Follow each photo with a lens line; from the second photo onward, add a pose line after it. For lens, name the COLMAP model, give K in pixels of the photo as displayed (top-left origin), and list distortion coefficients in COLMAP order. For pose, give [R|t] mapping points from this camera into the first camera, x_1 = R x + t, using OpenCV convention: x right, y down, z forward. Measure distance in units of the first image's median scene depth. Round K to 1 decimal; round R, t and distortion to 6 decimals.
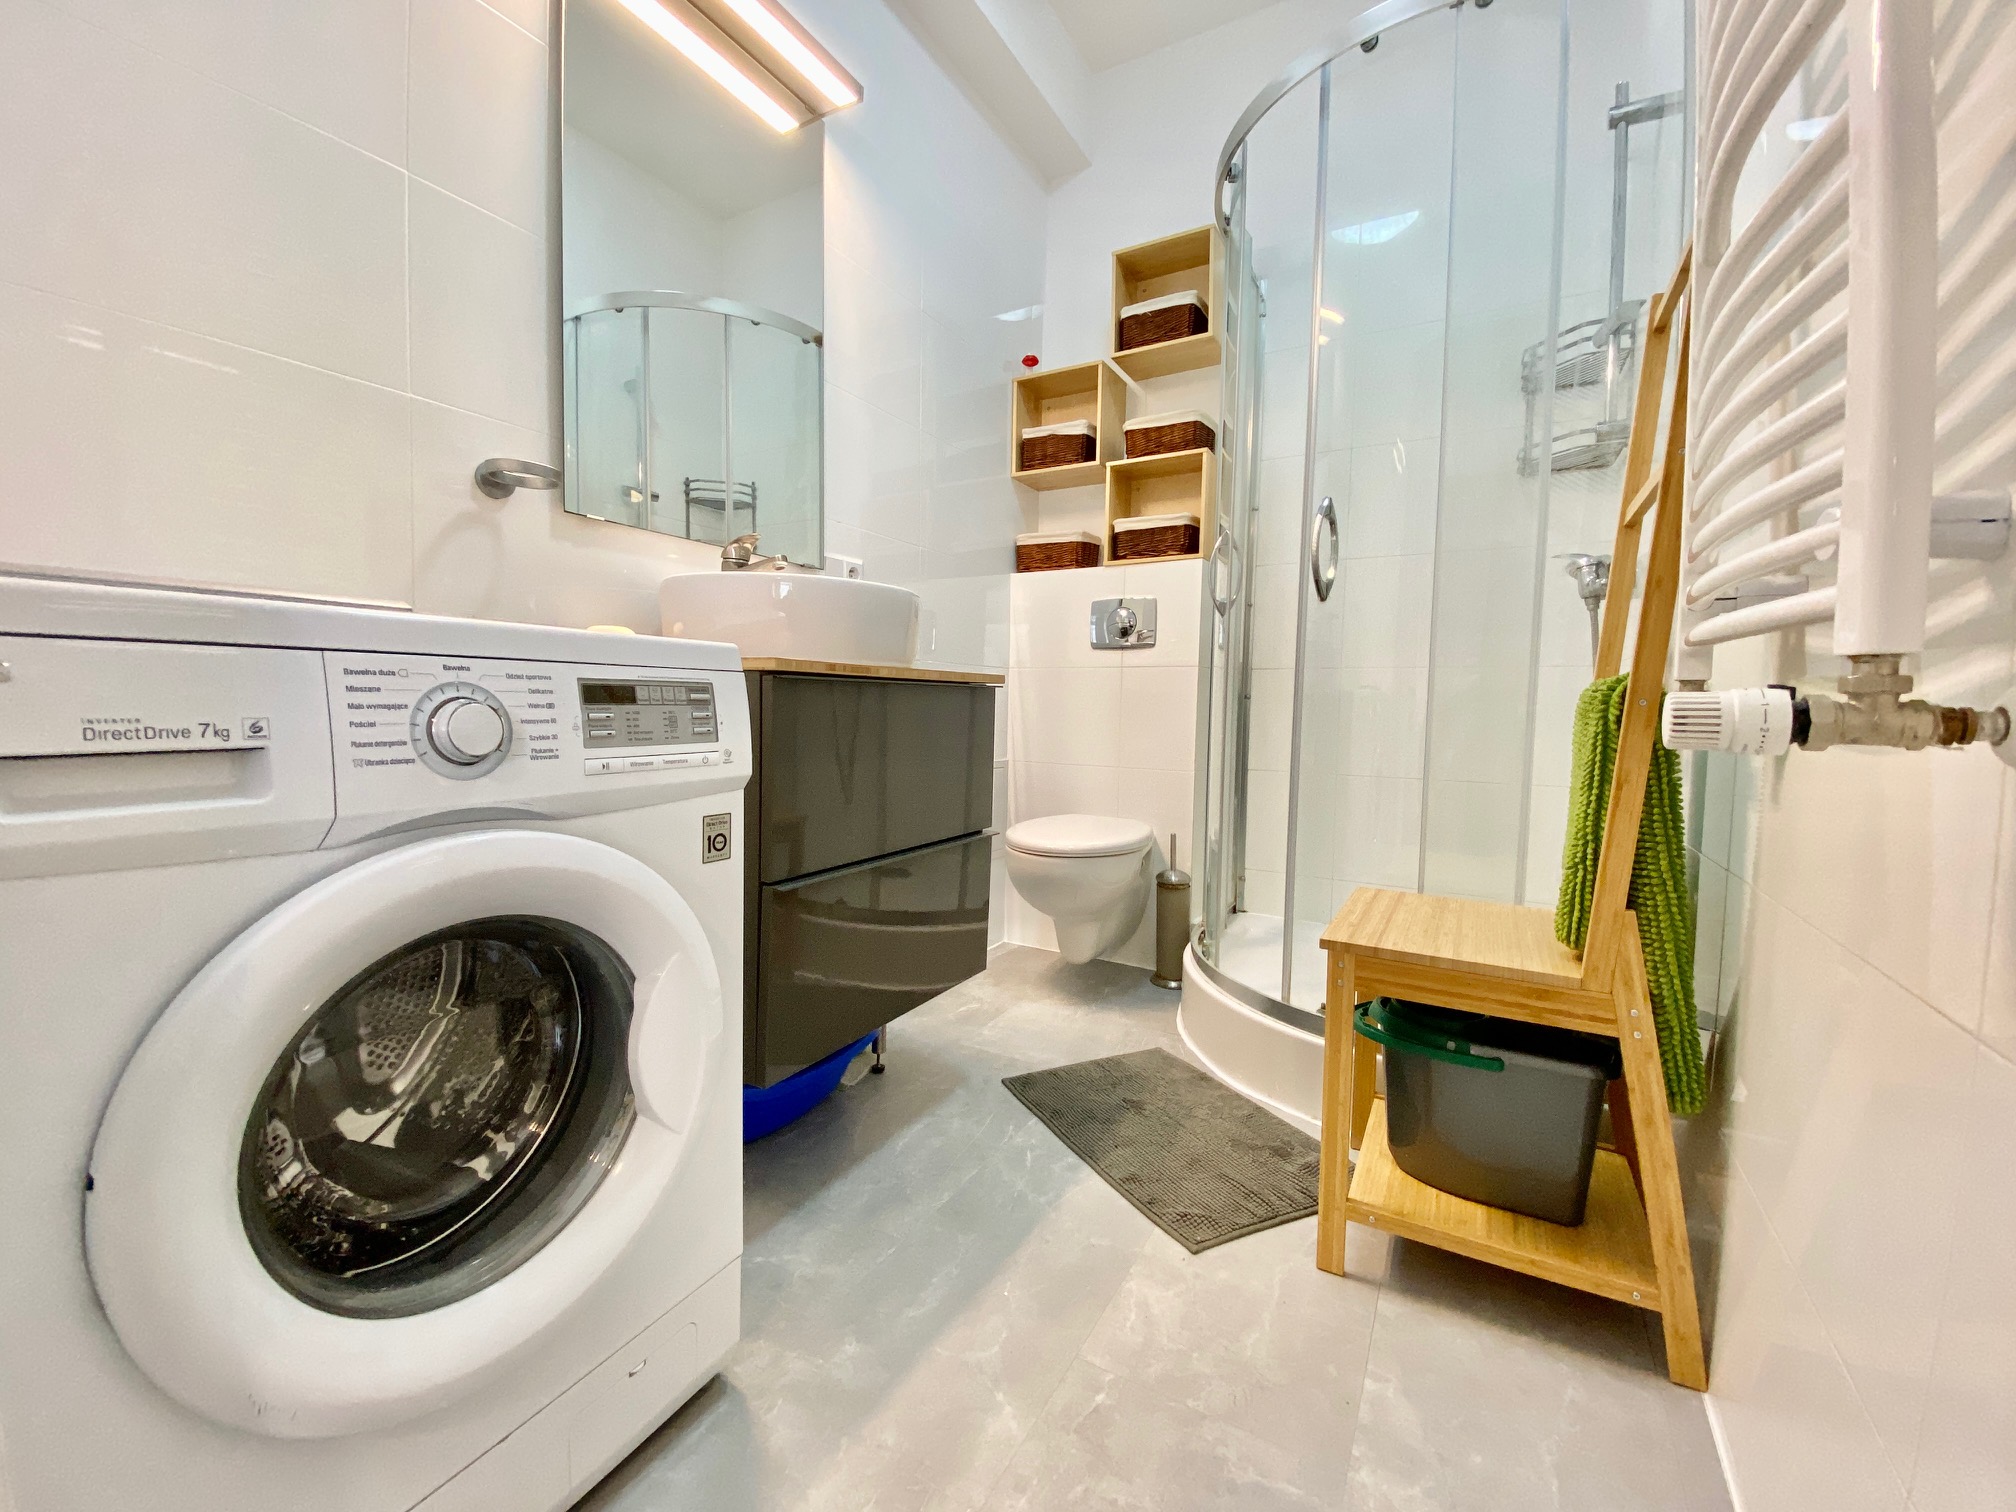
lens RADIAL K [[833.7, 0, 981.0], [0, 833.7, 749.0], [0, 0, 1]] dist [0.001596, -0.009758]
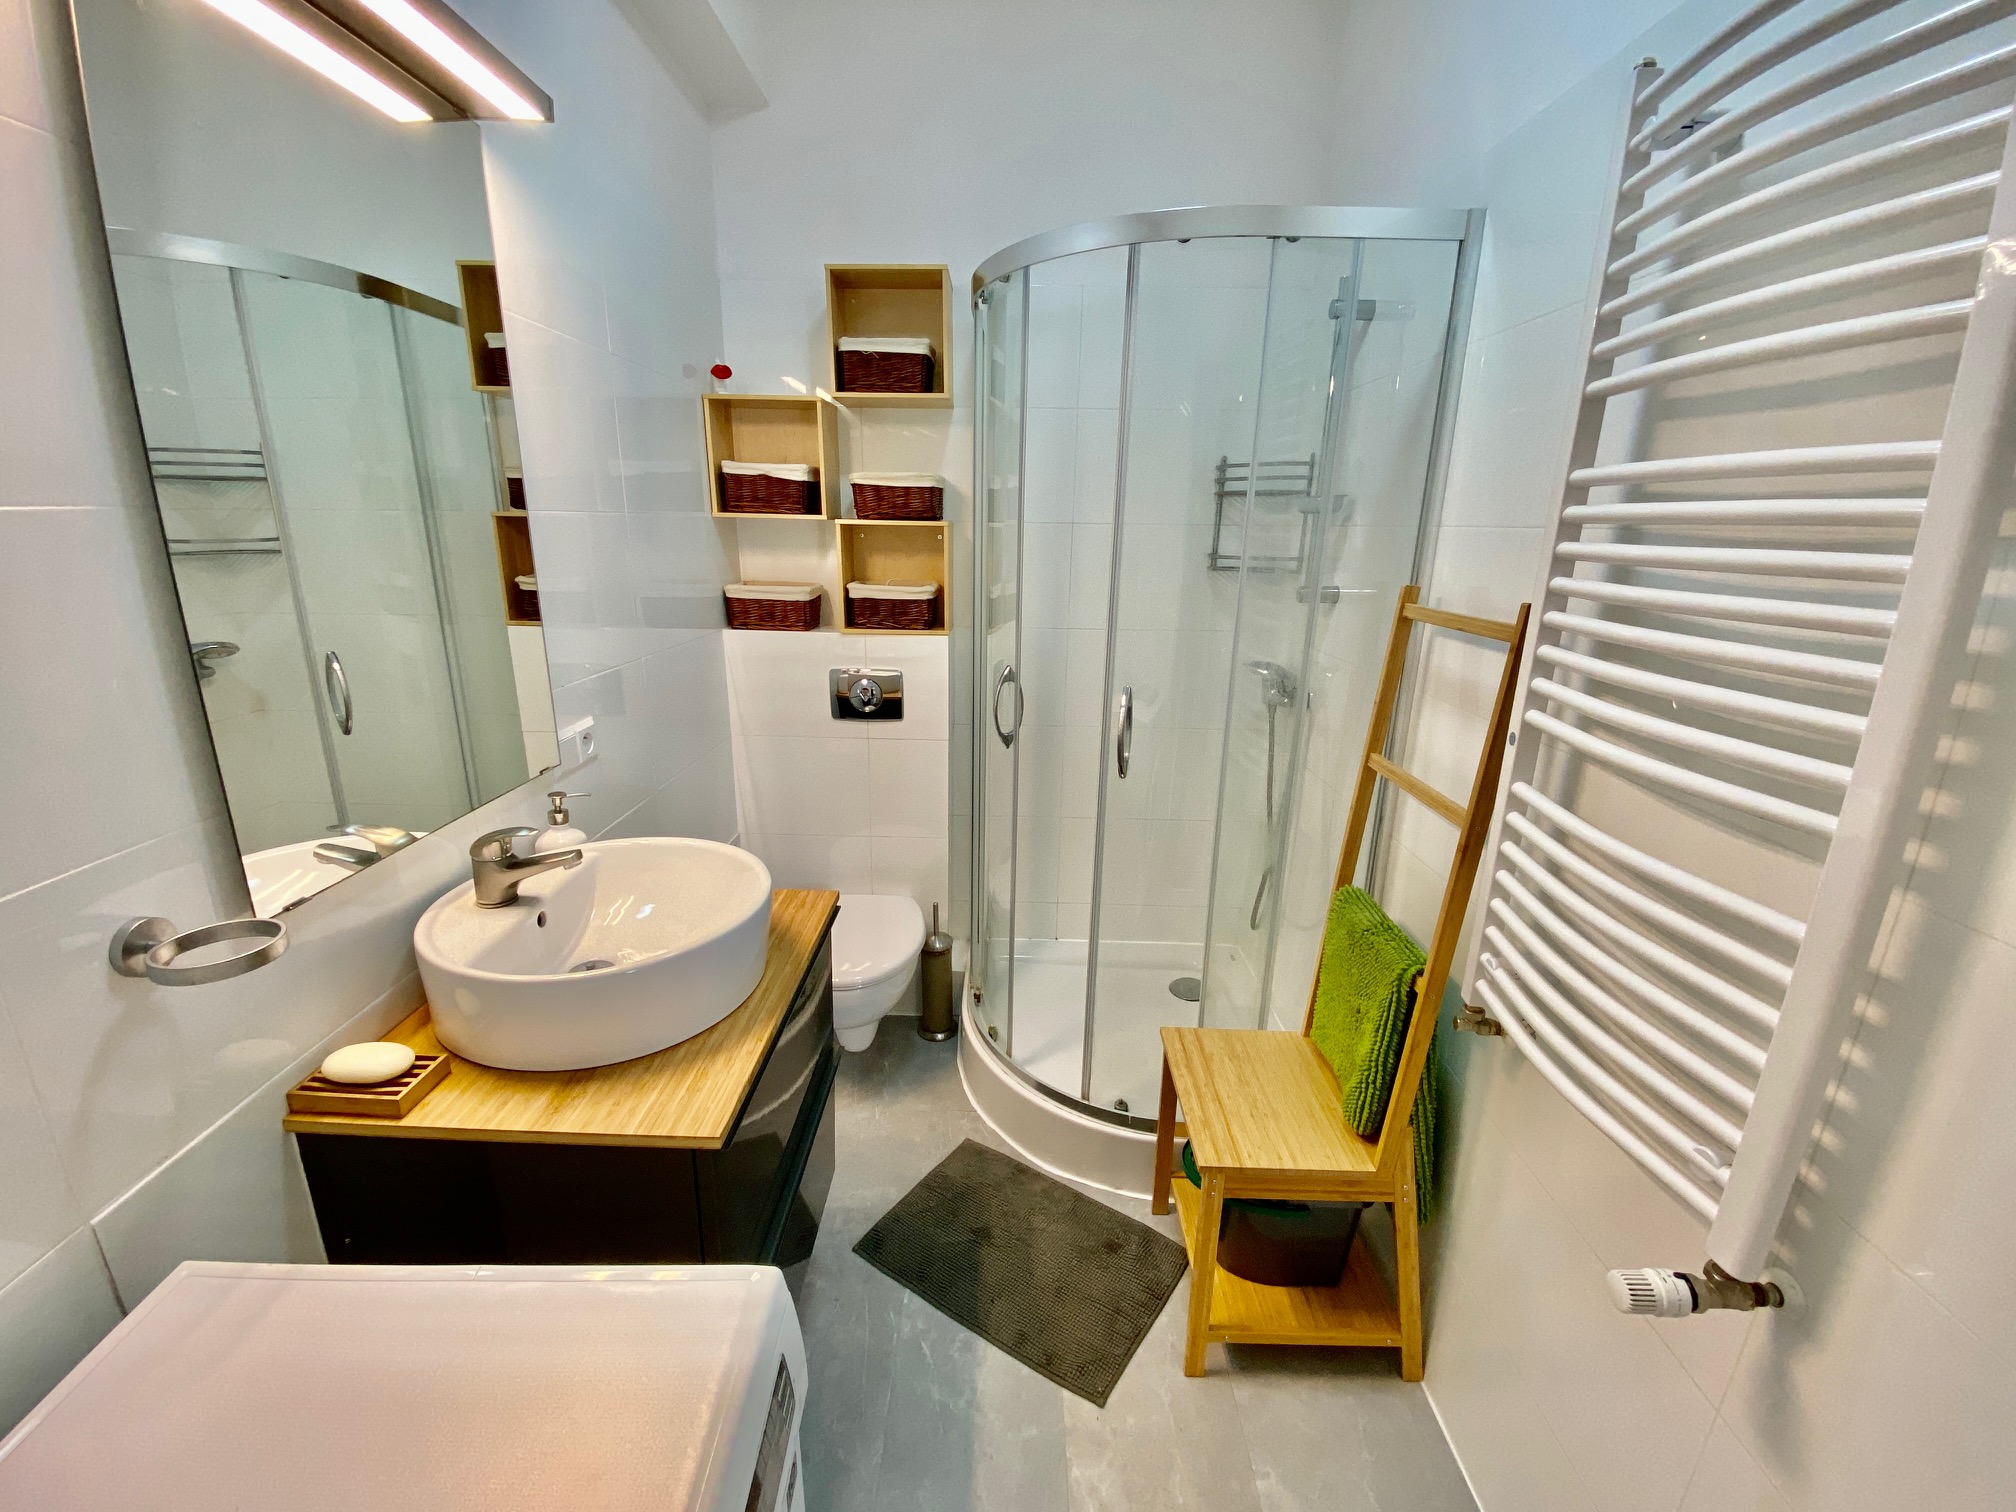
lens RADIAL K [[838.8, 0, 1008.0], [0, 838.8, 756.0], [0, 0, 1]] dist [-0.000122, -0.000207]
pose [[0.863323, -0.141148, 0.484510, -0.168560], [0.029230, 0.972463, 0.231217, -0.318079], [-0.503804, -0.185453, 0.843676, 0.108719]]
